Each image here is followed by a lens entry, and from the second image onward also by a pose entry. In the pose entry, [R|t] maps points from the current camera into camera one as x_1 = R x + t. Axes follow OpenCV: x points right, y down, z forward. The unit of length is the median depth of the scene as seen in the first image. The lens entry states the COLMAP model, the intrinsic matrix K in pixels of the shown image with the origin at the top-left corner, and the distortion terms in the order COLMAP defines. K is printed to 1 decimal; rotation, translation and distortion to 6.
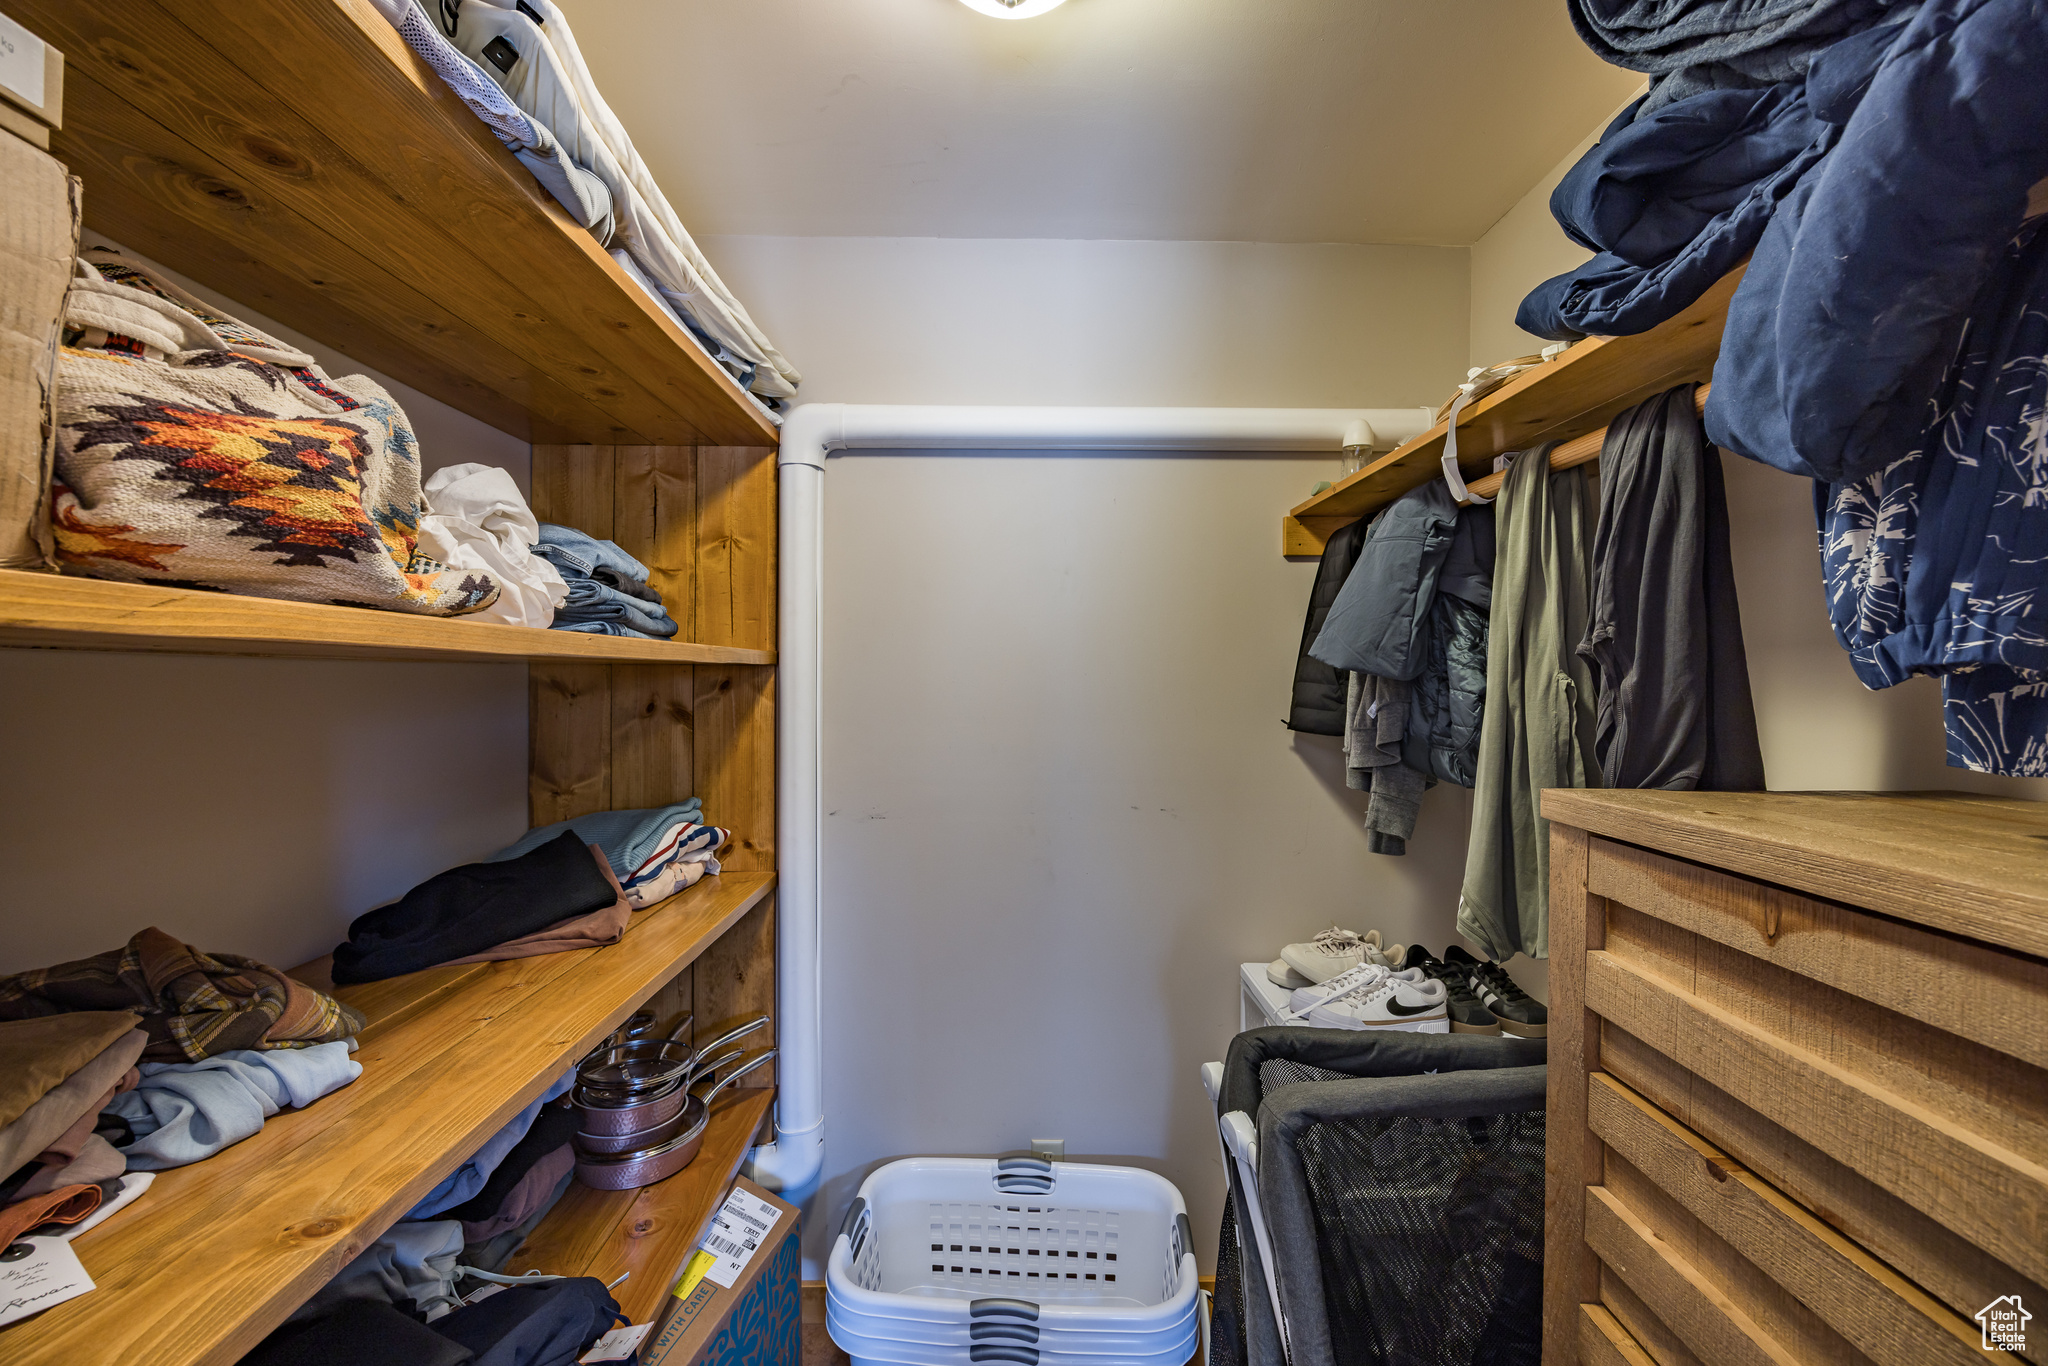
lens RADIAL K [[881.3, 0, 1024.0], [0, 881.3, 683.0], [0, 0, 1]] dist [0.003249, 0.000402]
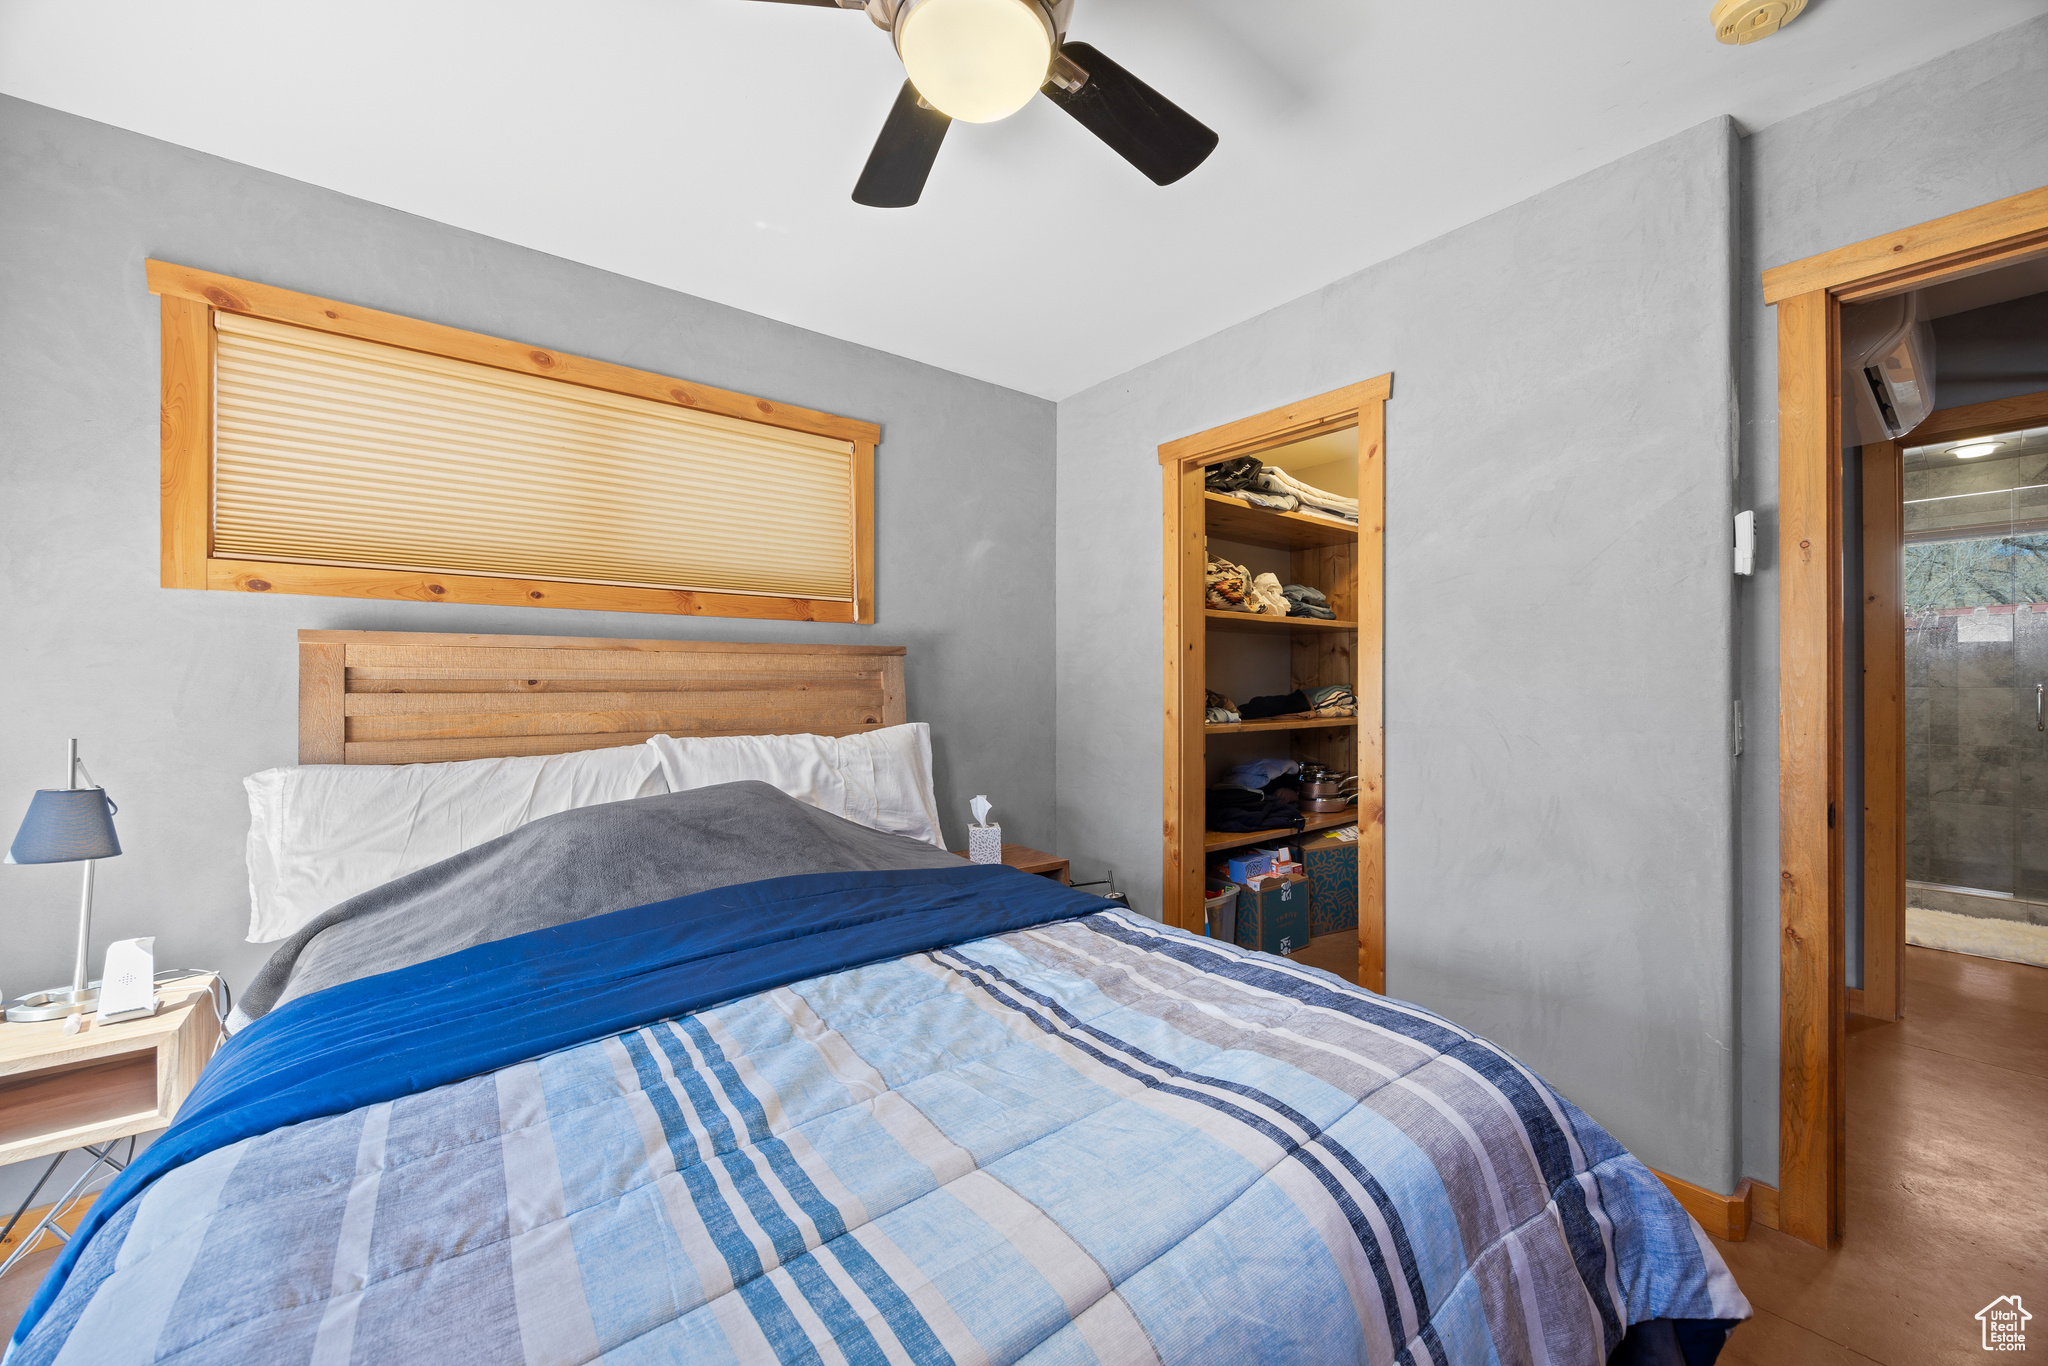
lens RADIAL K [[788.2, 0, 1030.9], [0, 788.2, 672.4], [0, 0, 1]] dist [-0.002505, -0.000177]
pose [[0.631508, -0.013071, -0.775259, 1.651787], [-0.000414, 0.999852, -0.017195, 0.279601], [0.775370, 0.011180, 0.631409, -2.318400]]
